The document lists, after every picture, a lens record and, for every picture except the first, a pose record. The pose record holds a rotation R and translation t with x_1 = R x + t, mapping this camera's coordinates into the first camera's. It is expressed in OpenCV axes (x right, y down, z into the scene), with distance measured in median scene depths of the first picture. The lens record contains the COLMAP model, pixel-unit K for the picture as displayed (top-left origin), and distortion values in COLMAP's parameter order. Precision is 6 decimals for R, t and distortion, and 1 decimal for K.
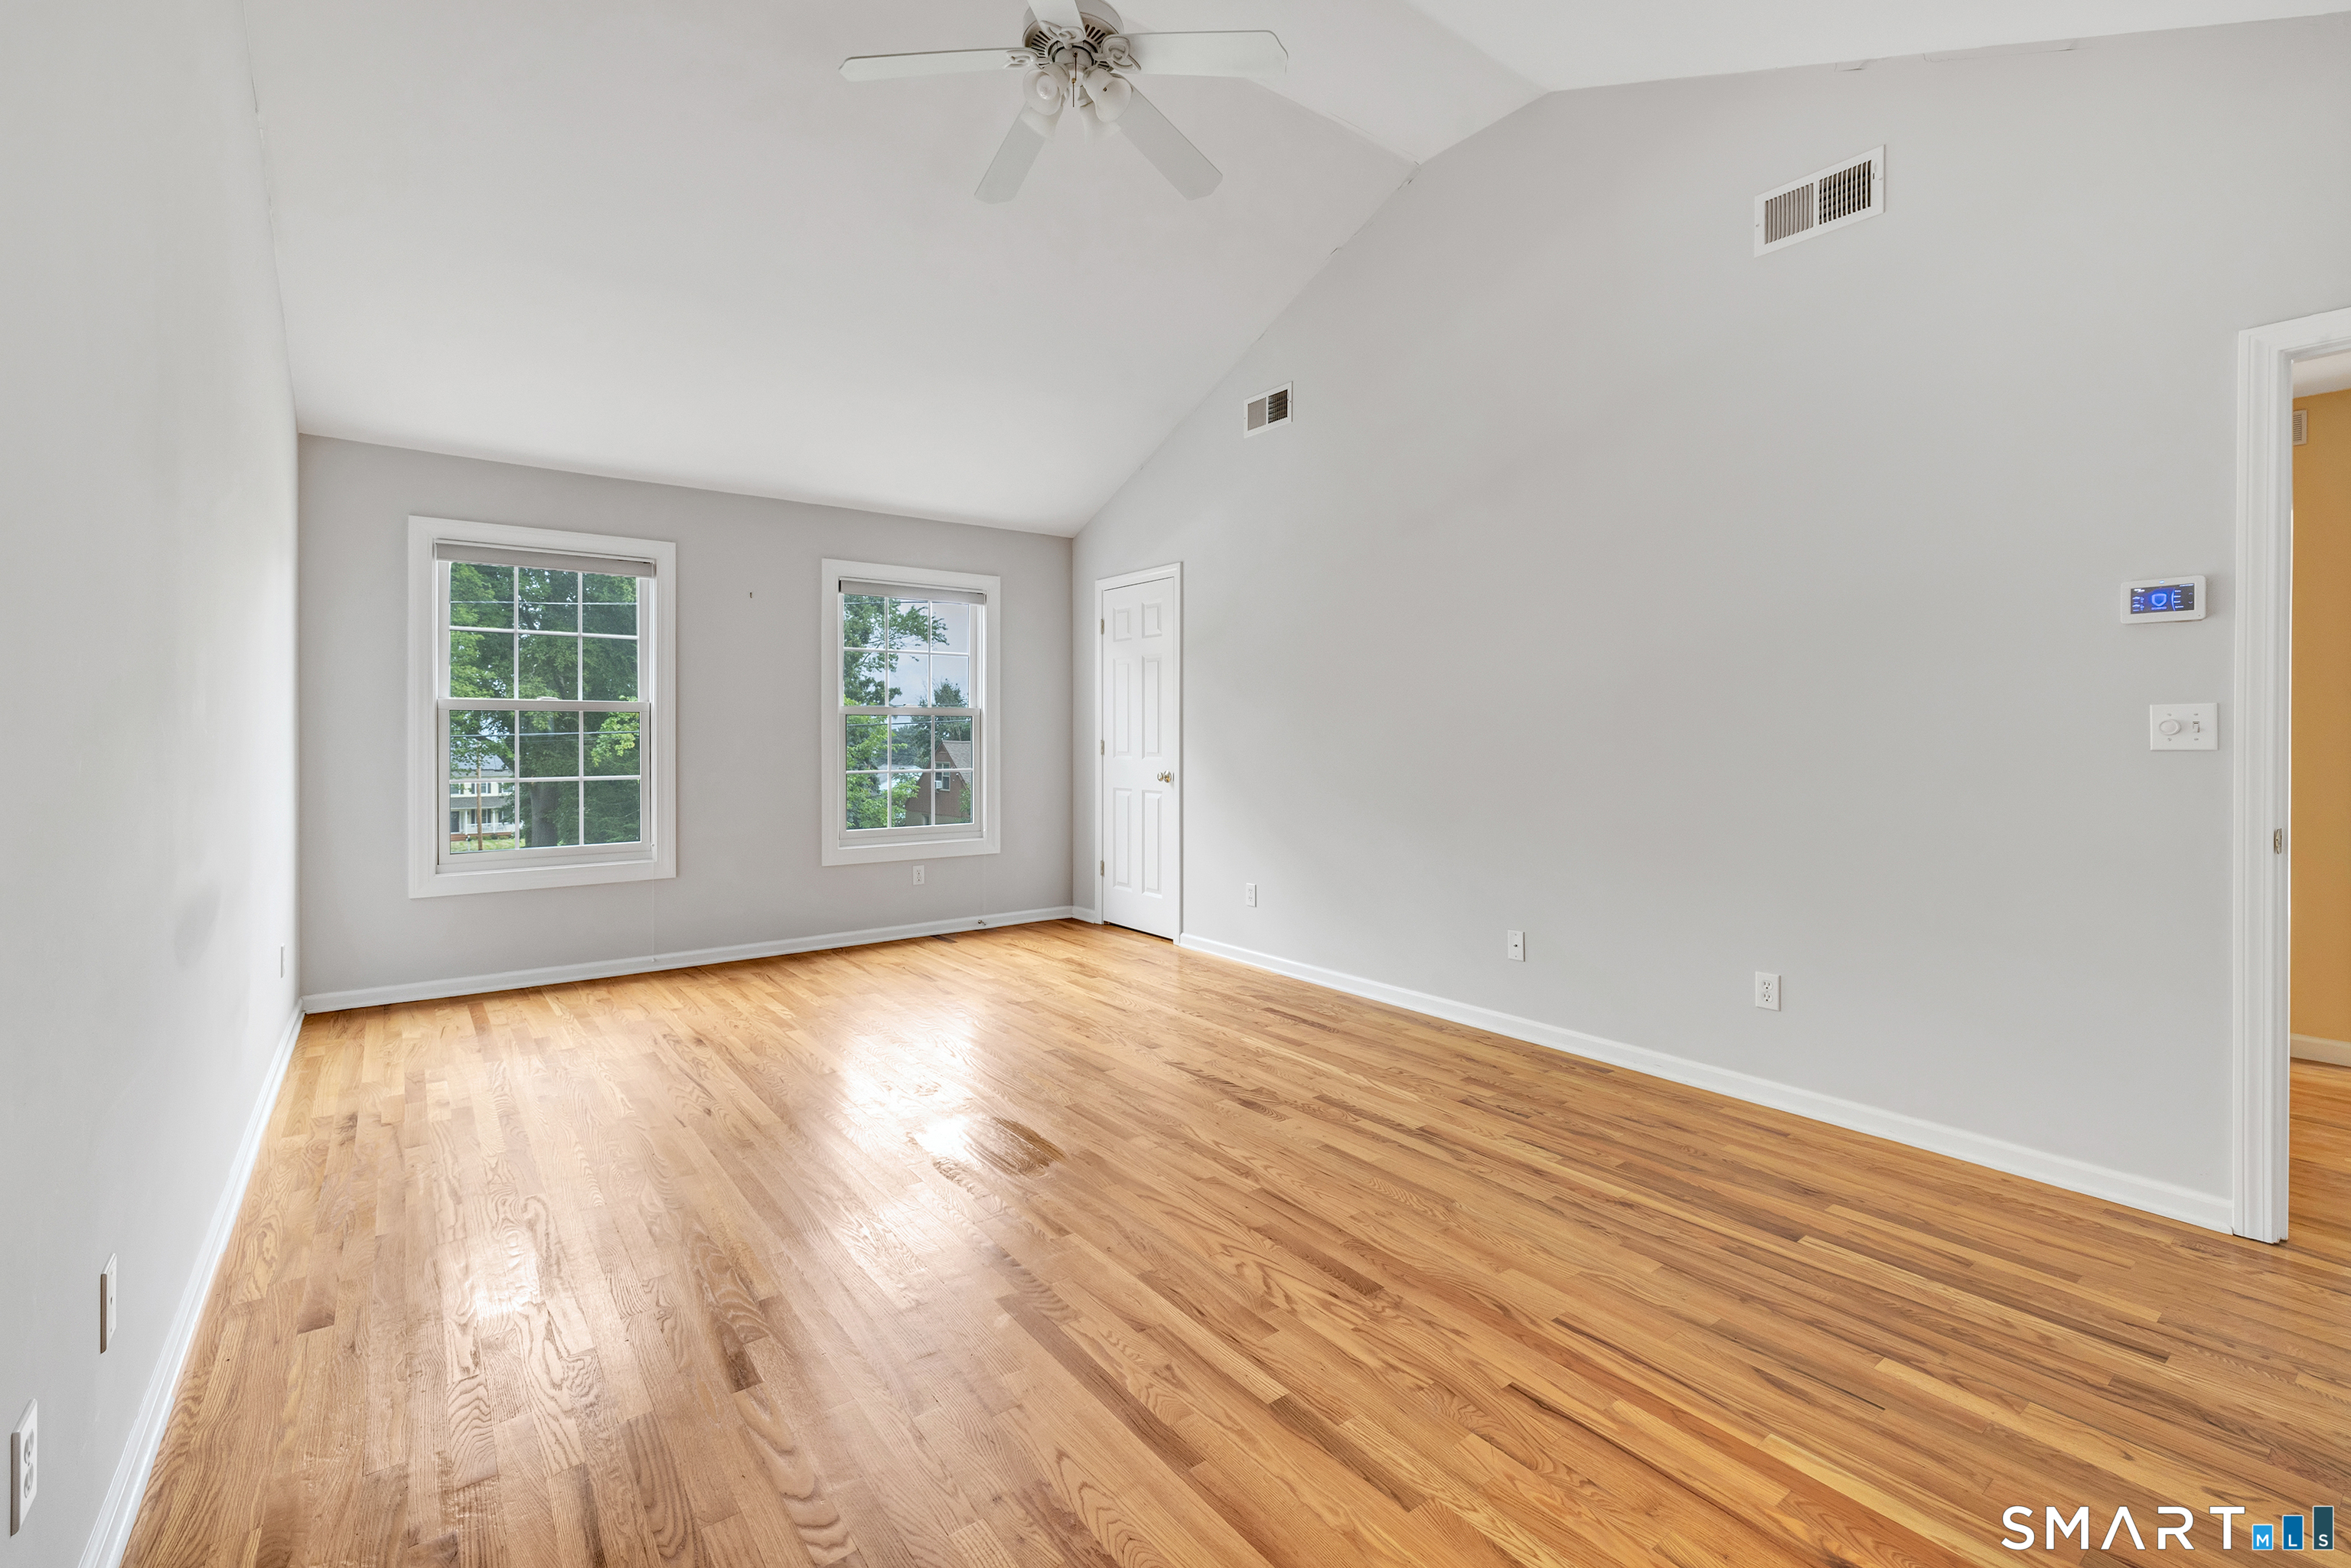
lens RADIAL K [[1054.8, 0, 1147.1], [0, 1054.8, 737.0], [0, 0, 1]] dist [0.001316, 0.000039]
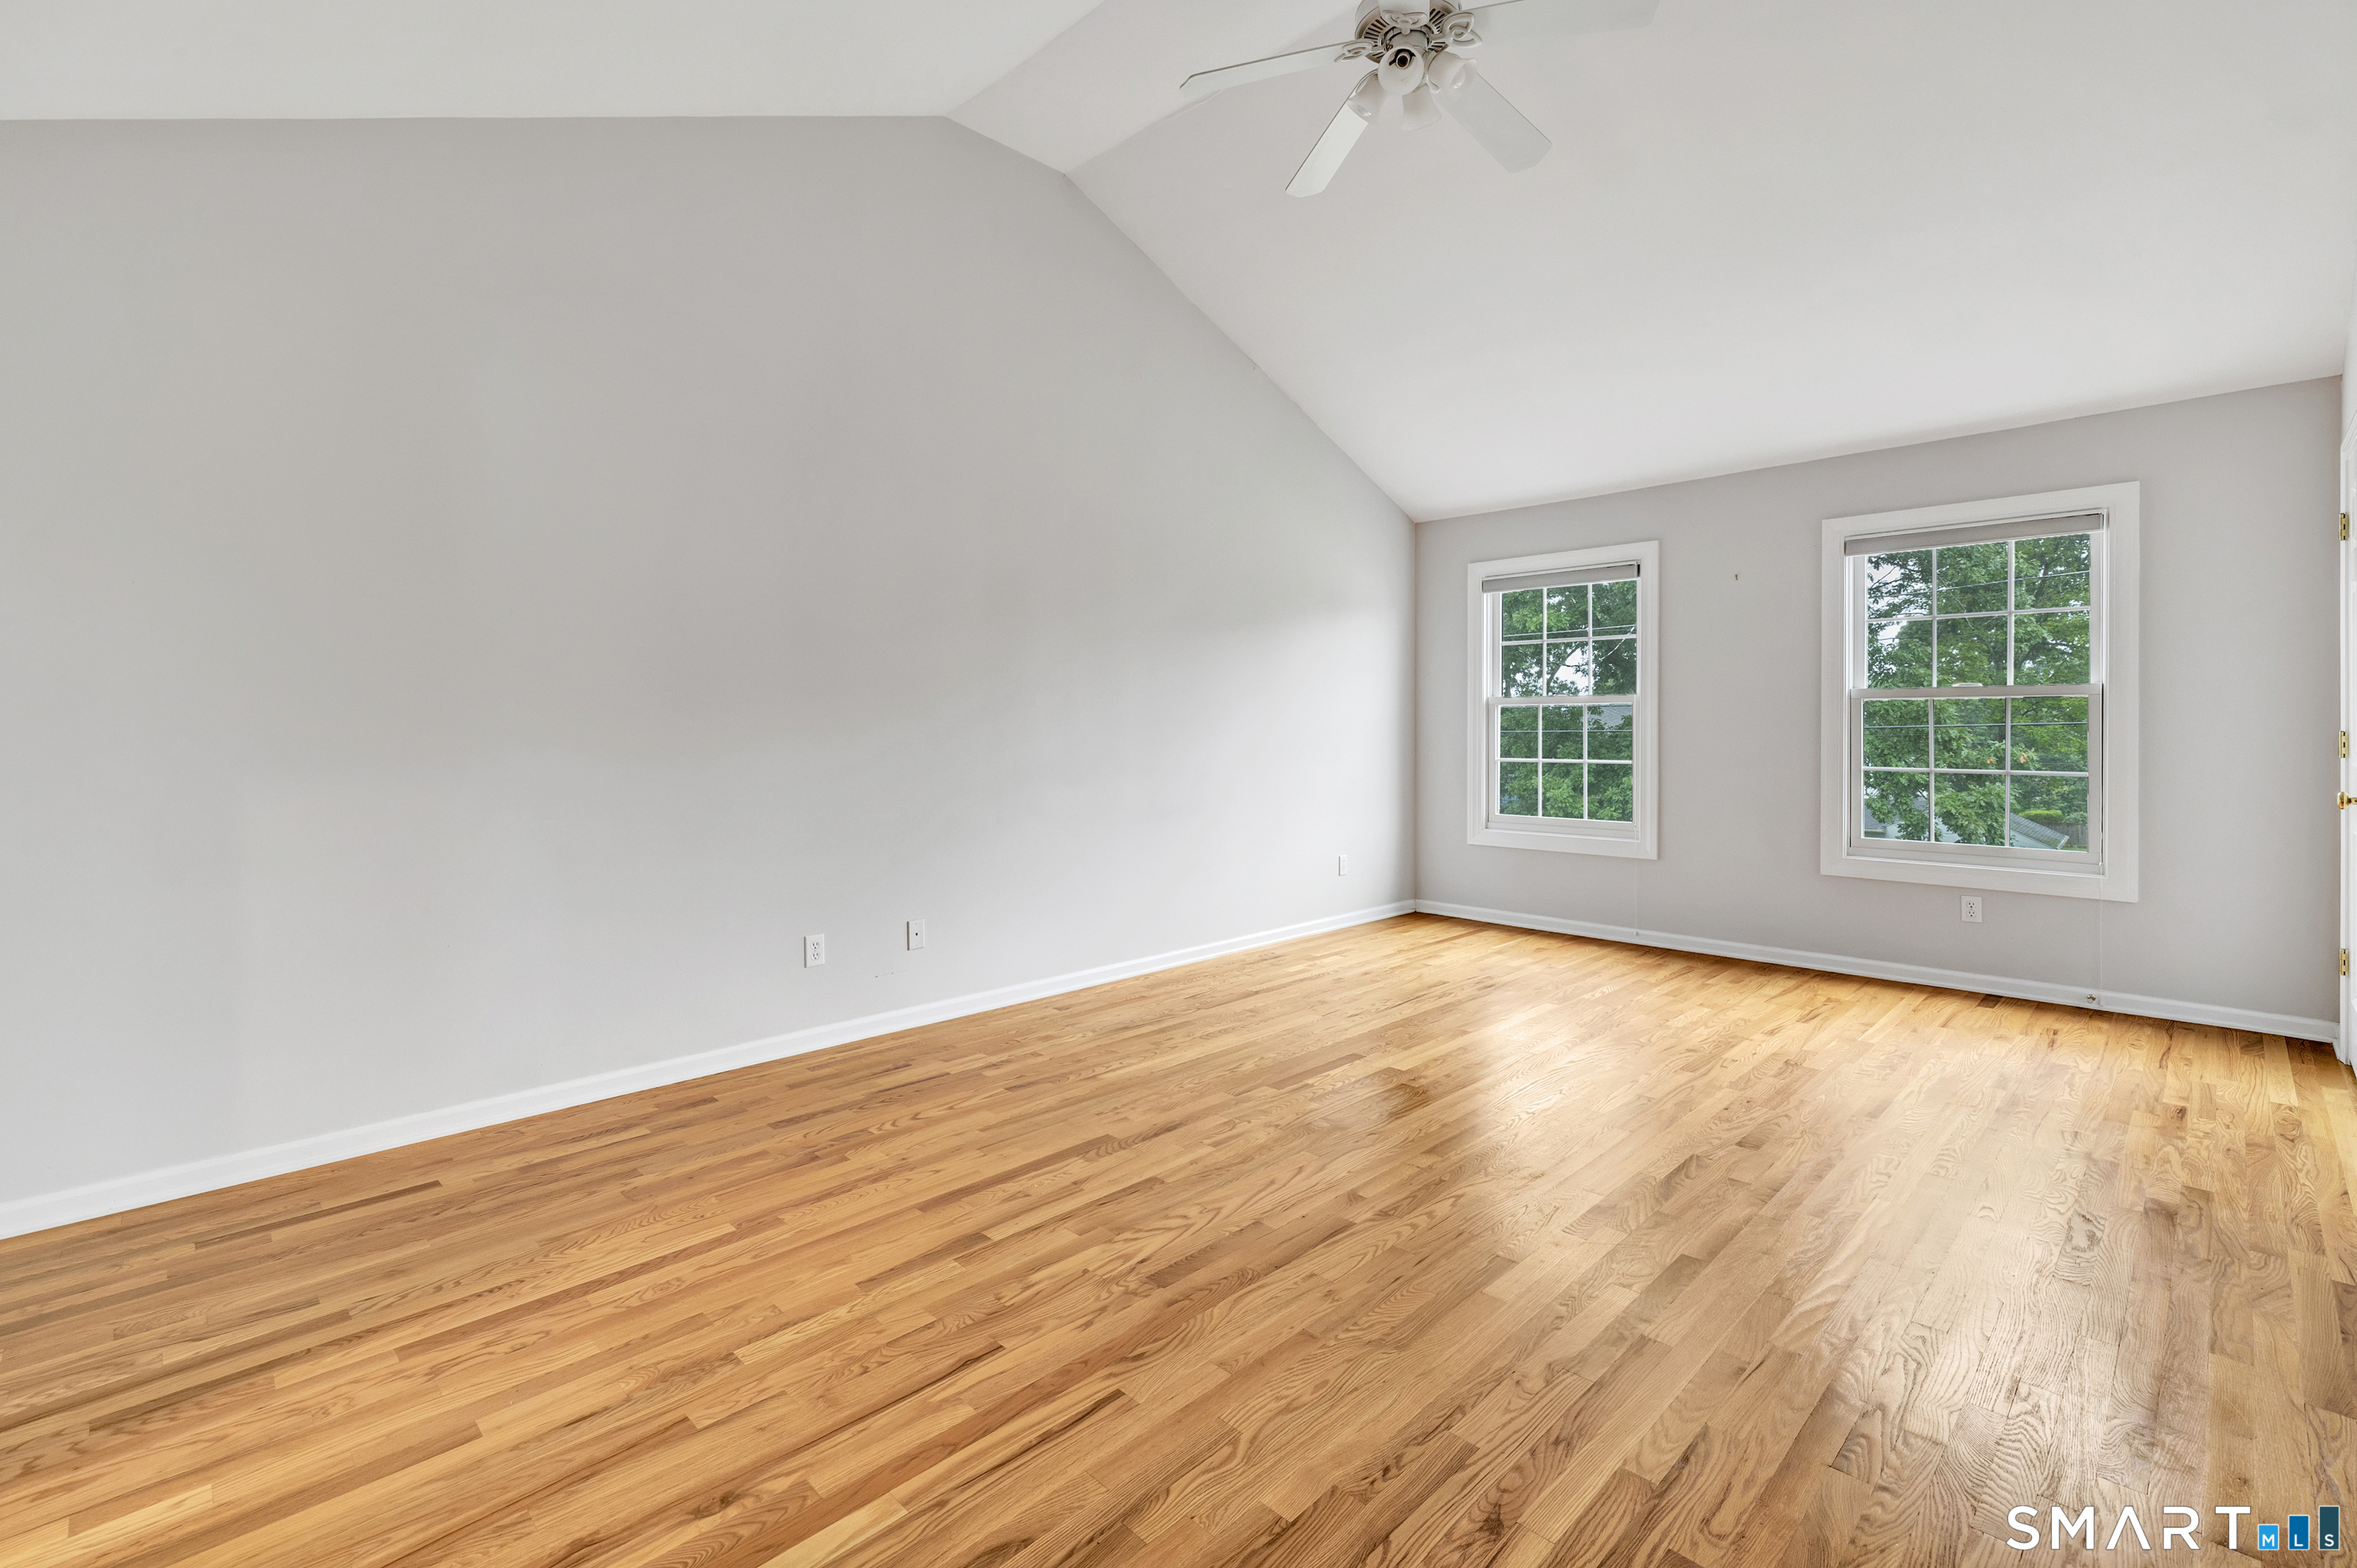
lens RADIAL K [[1022.2, 0, 1168.8], [0, 1022.2, 744.7], [0, 0, 1]] dist [-0.000165, -0.000019]
pose [[0.136059, 0.020992, -0.990478, 0.939296], [-0.000567, 0.999777, 0.021111, -0.006315], [0.990701, -0.002310, 0.136041, 0.706664]]
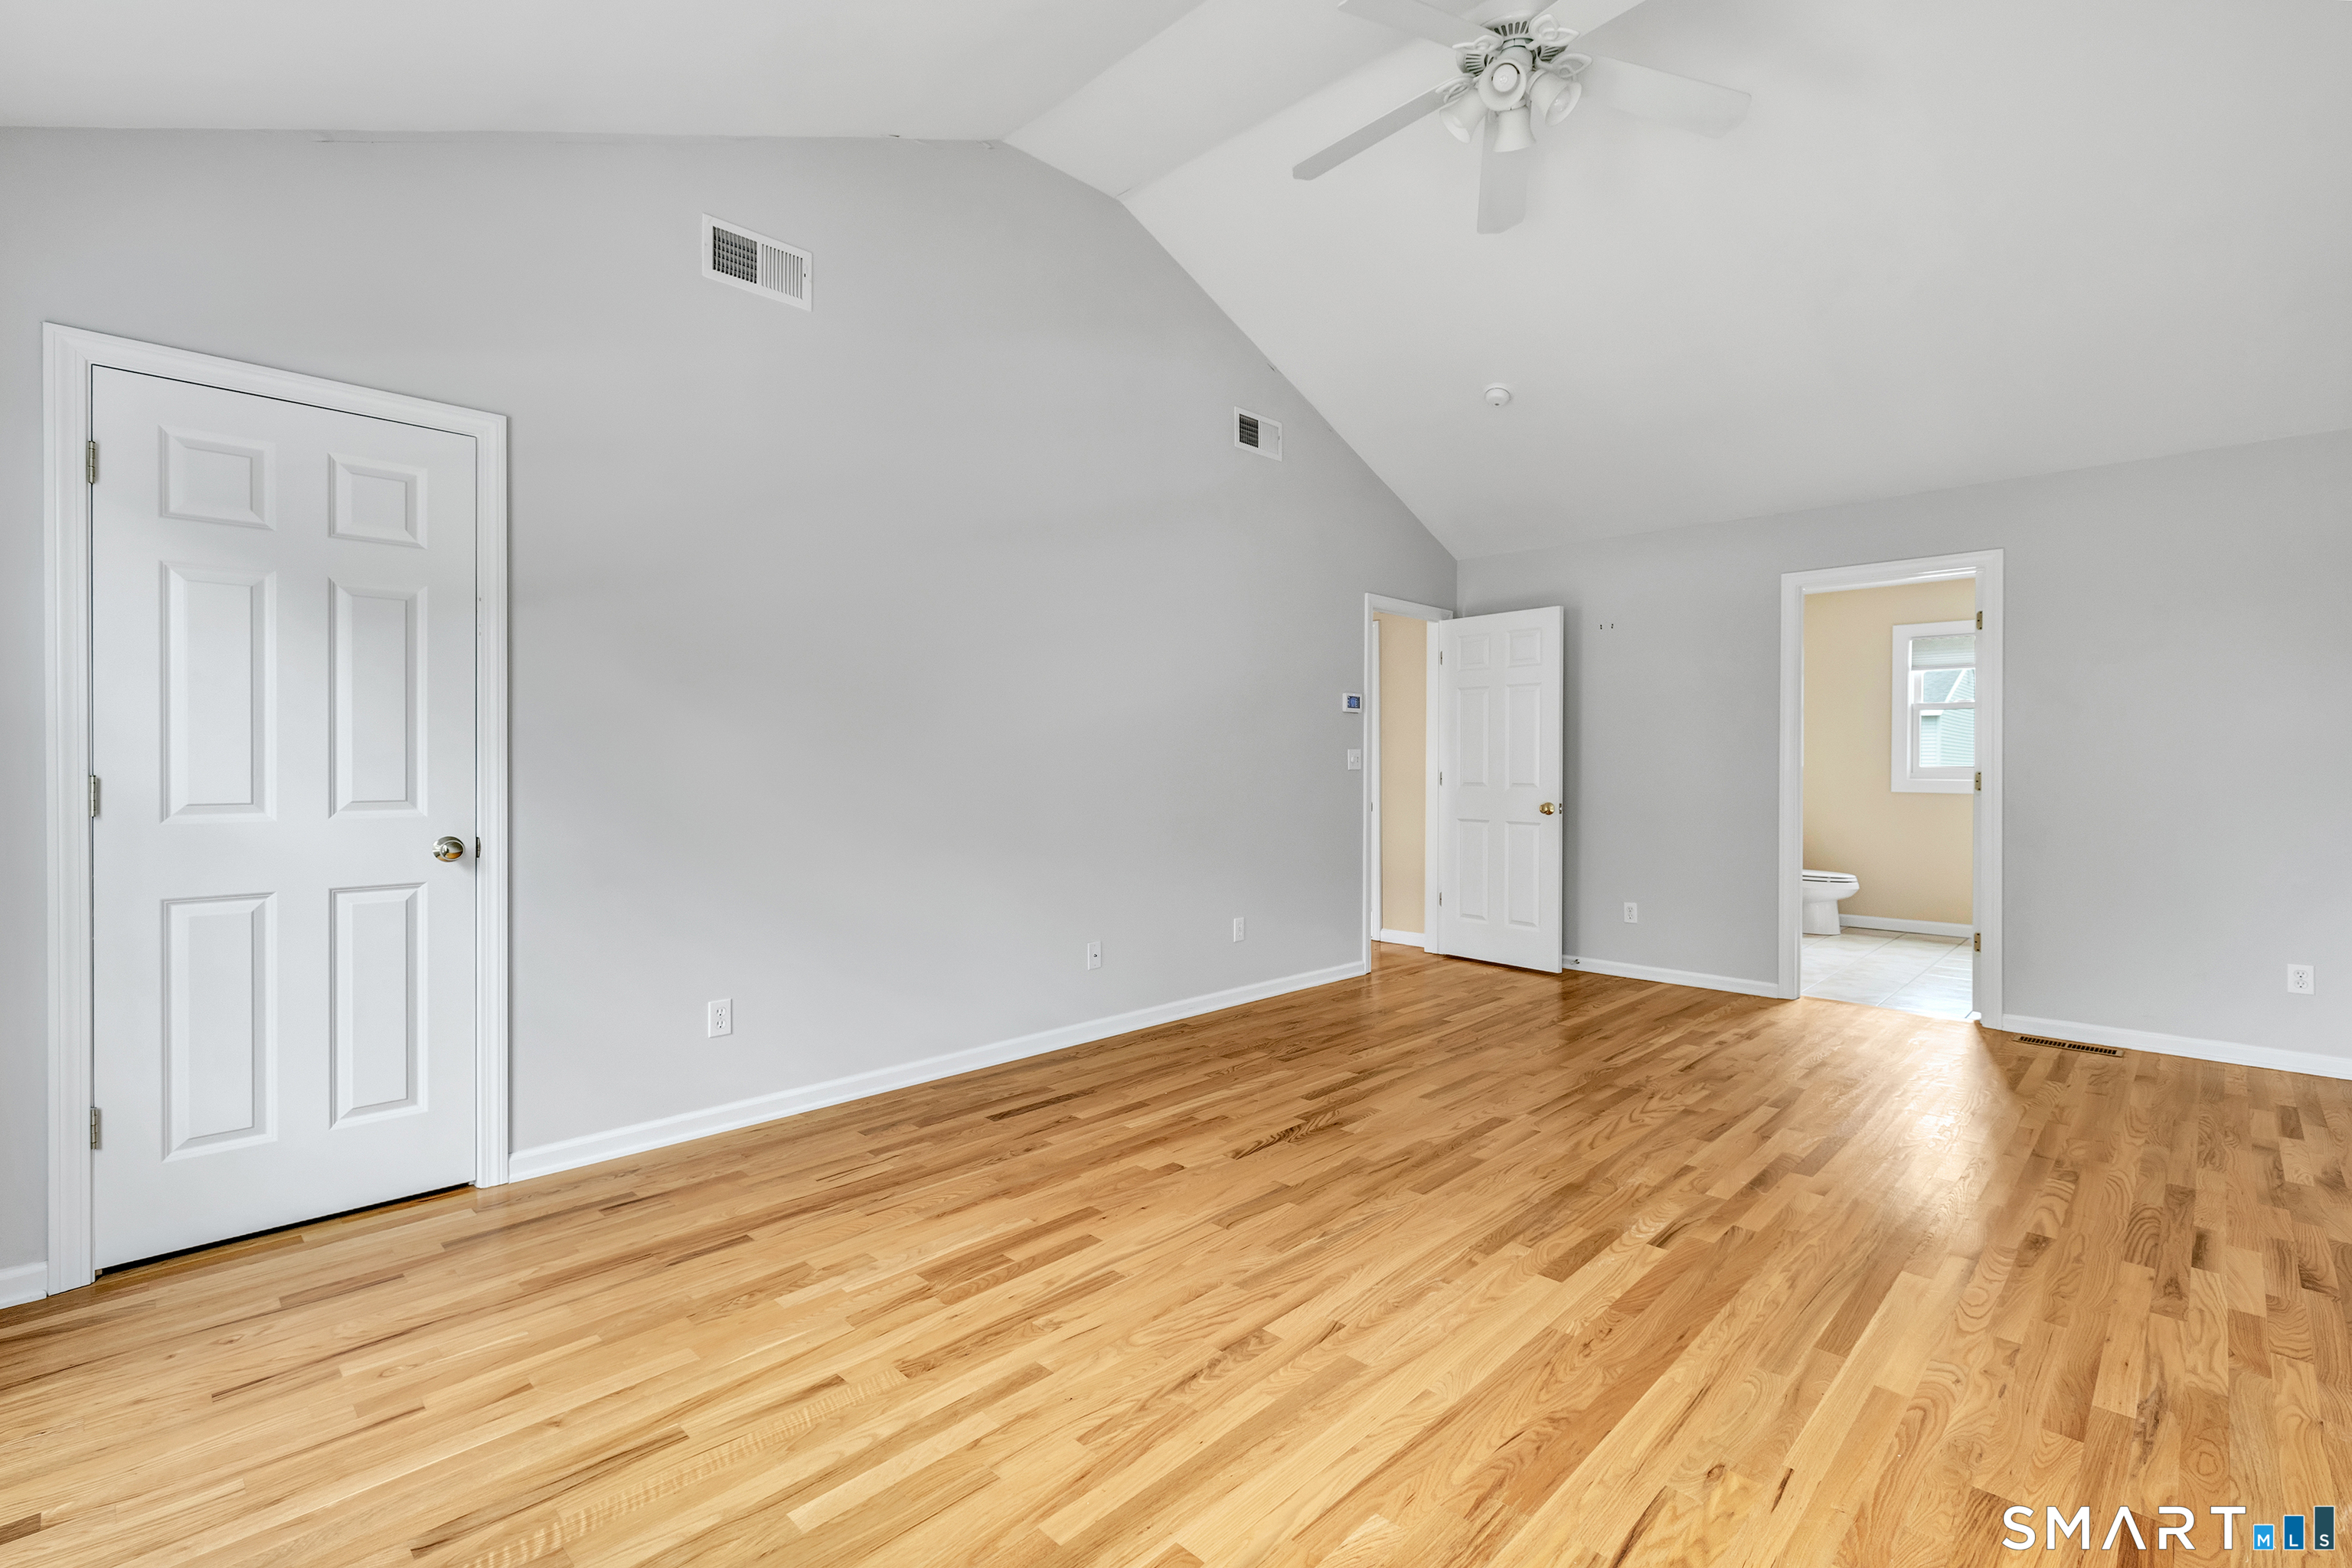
lens RADIAL K [[1033.3, 0, 1169.2], [0, 1033.3, 751.1], [0, 0, 1]] dist [0.001952, 0.000343]
pose [[-0.157015, 0.009311, 0.987552, -1.058006], [0.000634, 0.999956, -0.009327, -0.005067], [-0.987596, -0.000839, -0.157014, 1.602881]]
